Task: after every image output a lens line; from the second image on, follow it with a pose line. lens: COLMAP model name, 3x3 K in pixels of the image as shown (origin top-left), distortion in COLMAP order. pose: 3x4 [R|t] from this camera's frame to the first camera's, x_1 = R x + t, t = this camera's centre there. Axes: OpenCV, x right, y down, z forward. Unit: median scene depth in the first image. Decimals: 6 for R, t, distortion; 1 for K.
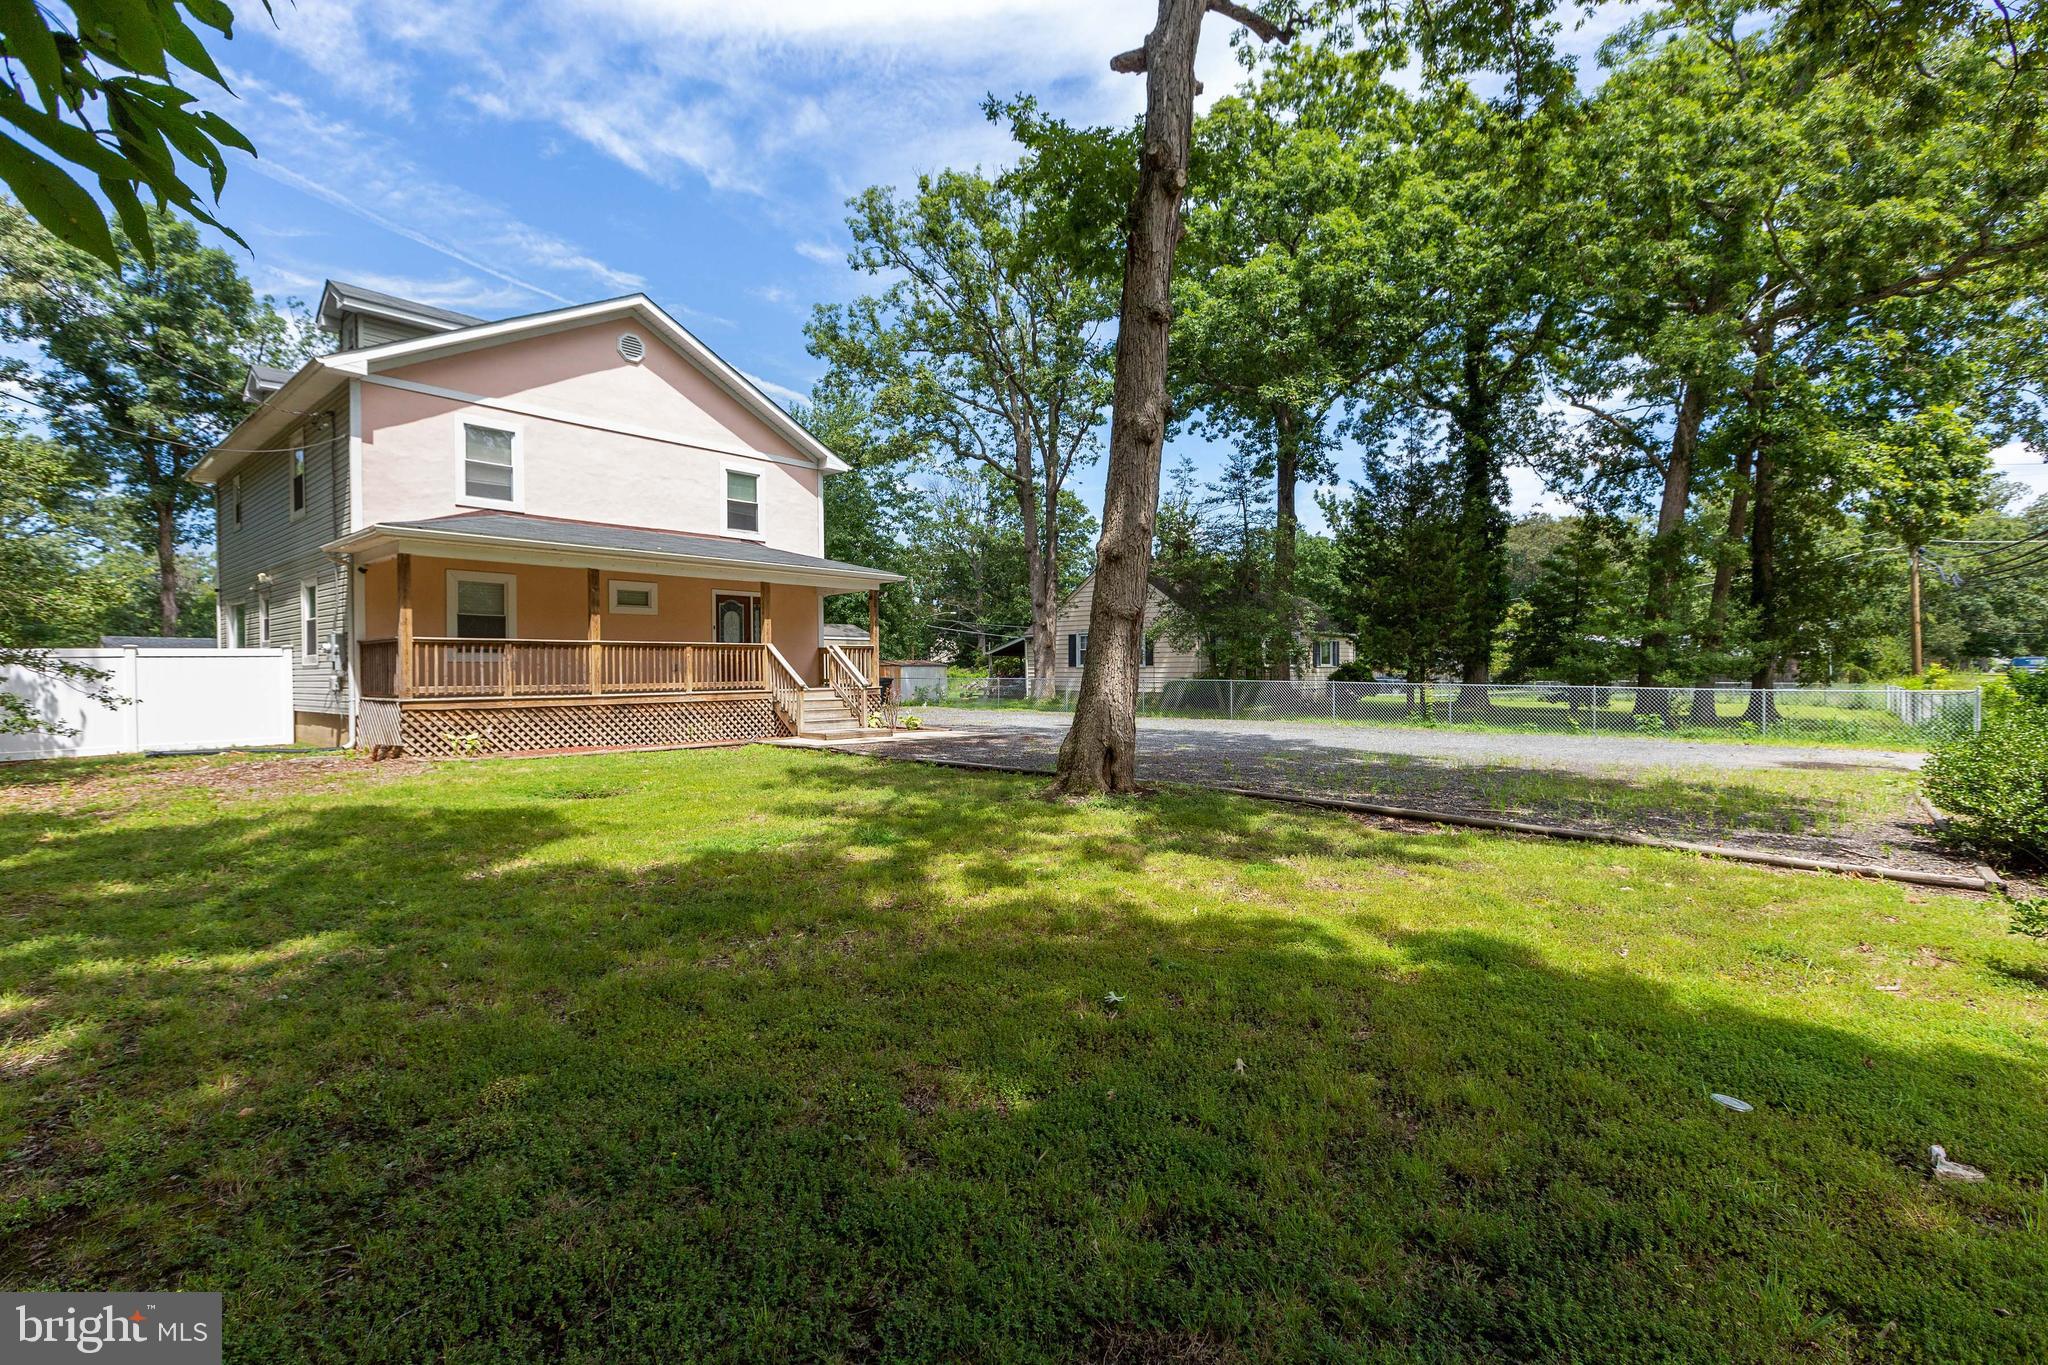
lens RADIAL K [[891.1, 0, 1010.0], [0, 891.1, 711.6], [0, 0, 1]] dist [0.018596, -0.000406]
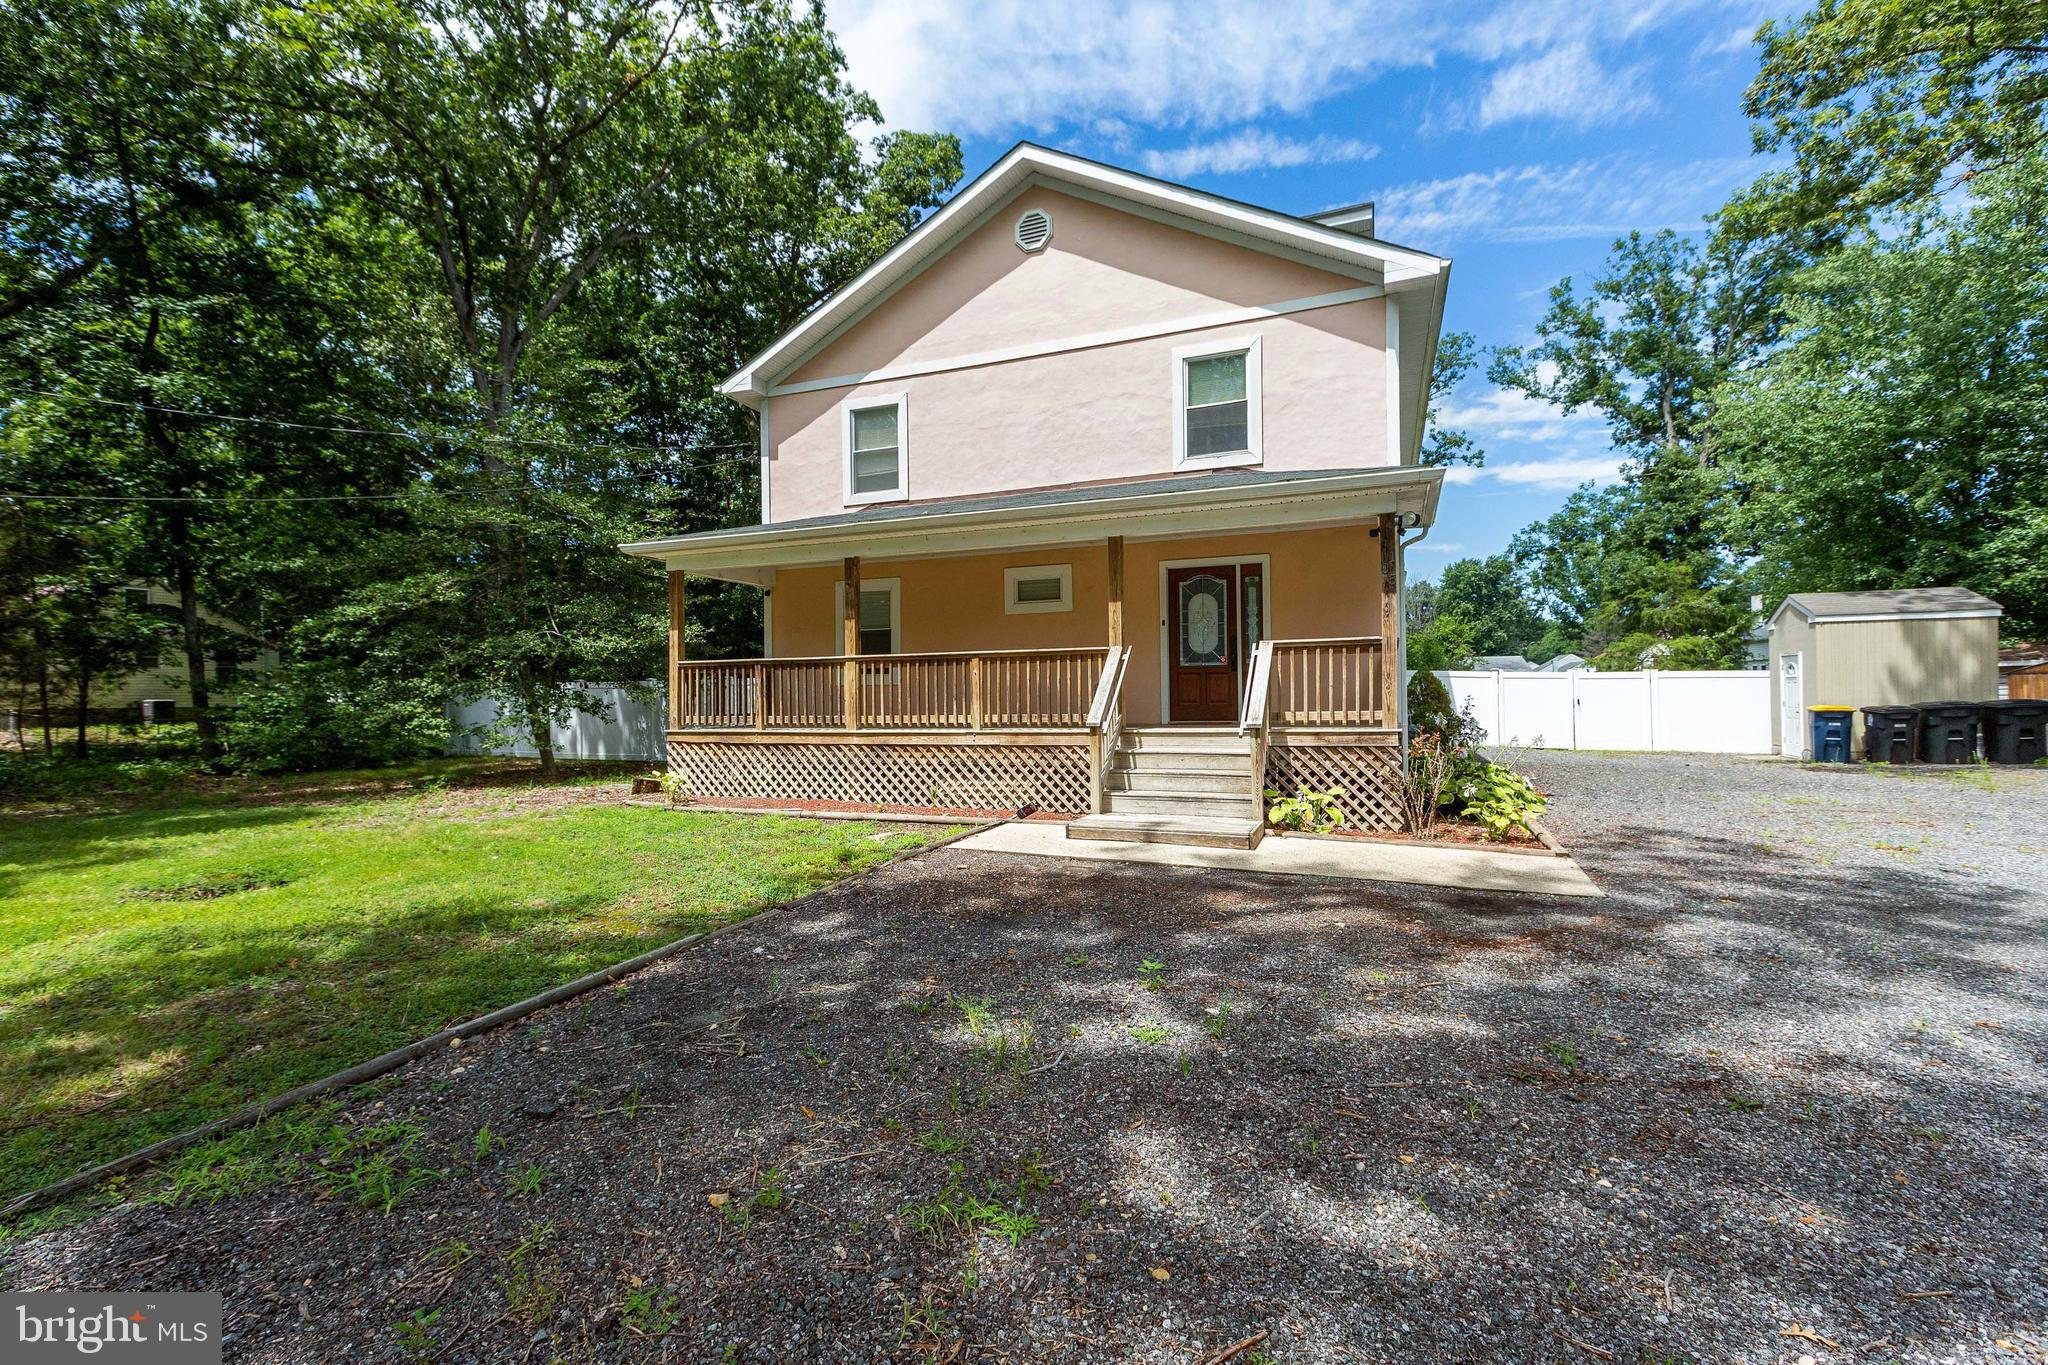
lens RADIAL K [[891.1, 0, 1010.0], [0, 891.1, 711.6], [0, 0, 1]] dist [0.018596, -0.000406]
pose [[0.359443, 0.021804, -0.932912, 0.243671], [-0.031684, 0.999436, 0.011151, -0.042582], [0.932629, 0.025550, 0.359931, 0.795803]]
